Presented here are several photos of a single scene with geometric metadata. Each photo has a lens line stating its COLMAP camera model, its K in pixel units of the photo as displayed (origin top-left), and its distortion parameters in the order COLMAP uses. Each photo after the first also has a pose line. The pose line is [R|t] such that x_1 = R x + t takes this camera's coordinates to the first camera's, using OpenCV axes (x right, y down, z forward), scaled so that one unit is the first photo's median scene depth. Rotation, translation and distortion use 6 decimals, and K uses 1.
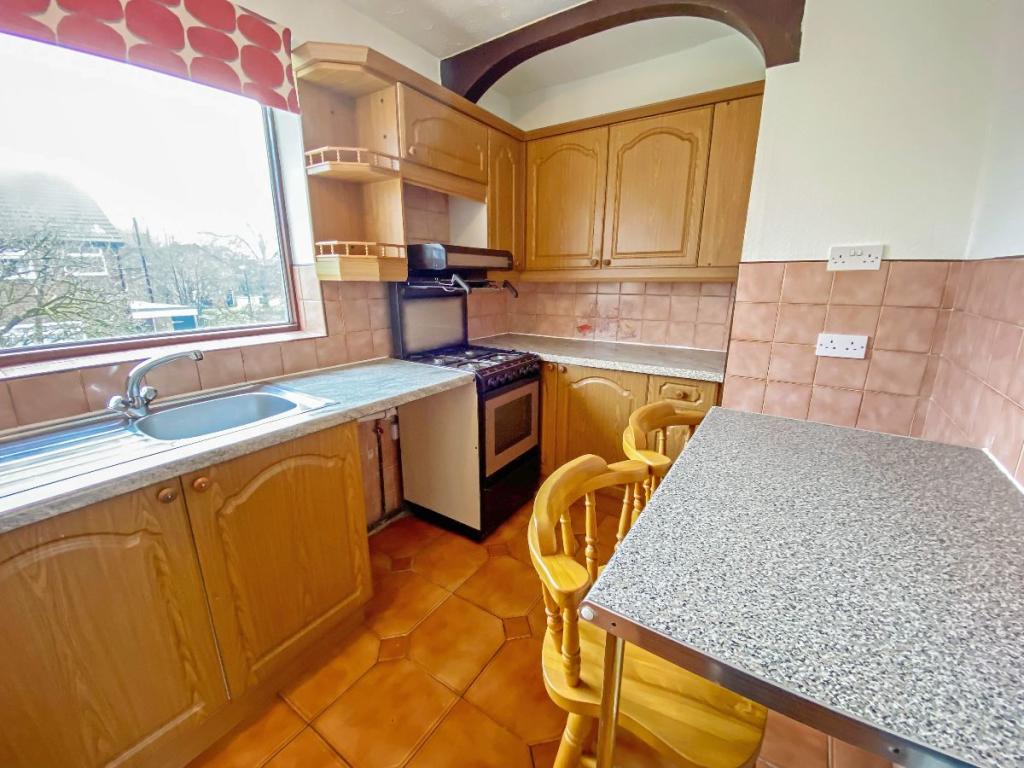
lens RADIAL K [[422.5, 0, 507.4], [0, 422.5, 383.4], [0, 0, 1]] dist [0.017974, -0.017640]
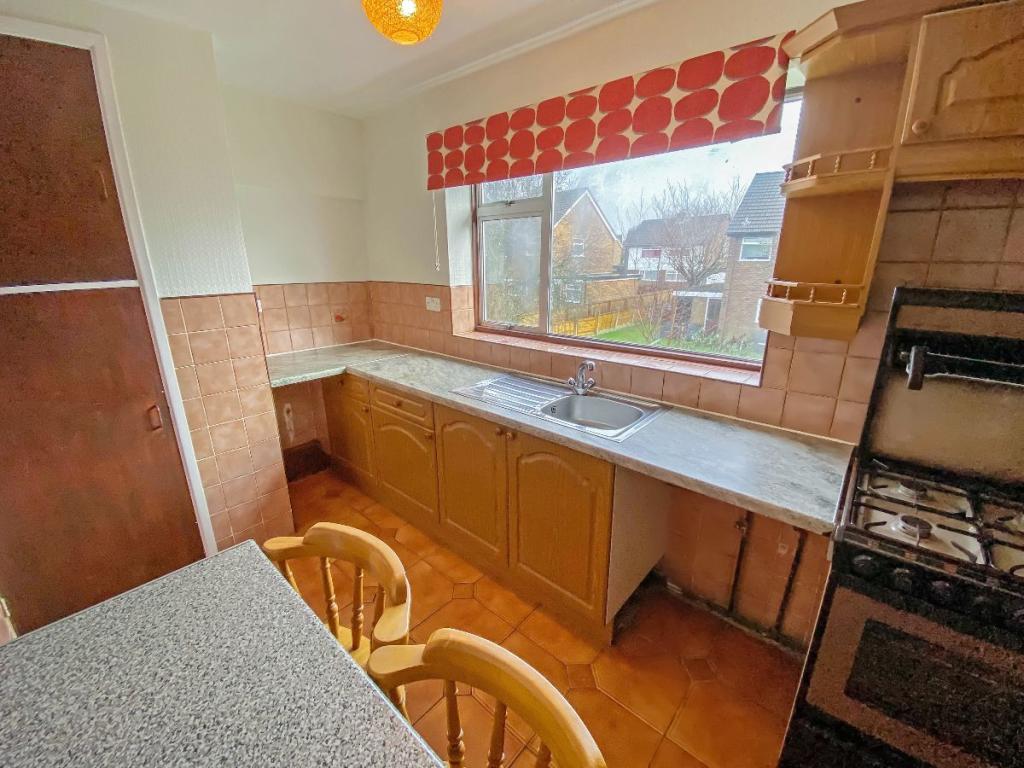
lens RADIAL K [[422.5, 0, 507.4], [0, 422.5, 383.4], [0, 0, 1]] dist [0.017974, -0.017640]
pose [[-0.131695, 0.280653, -0.950732, 0.608265], [-0.242628, 0.920787, 0.305422, -0.349594], [0.961139, 0.270897, -0.053169, 0.768457]]
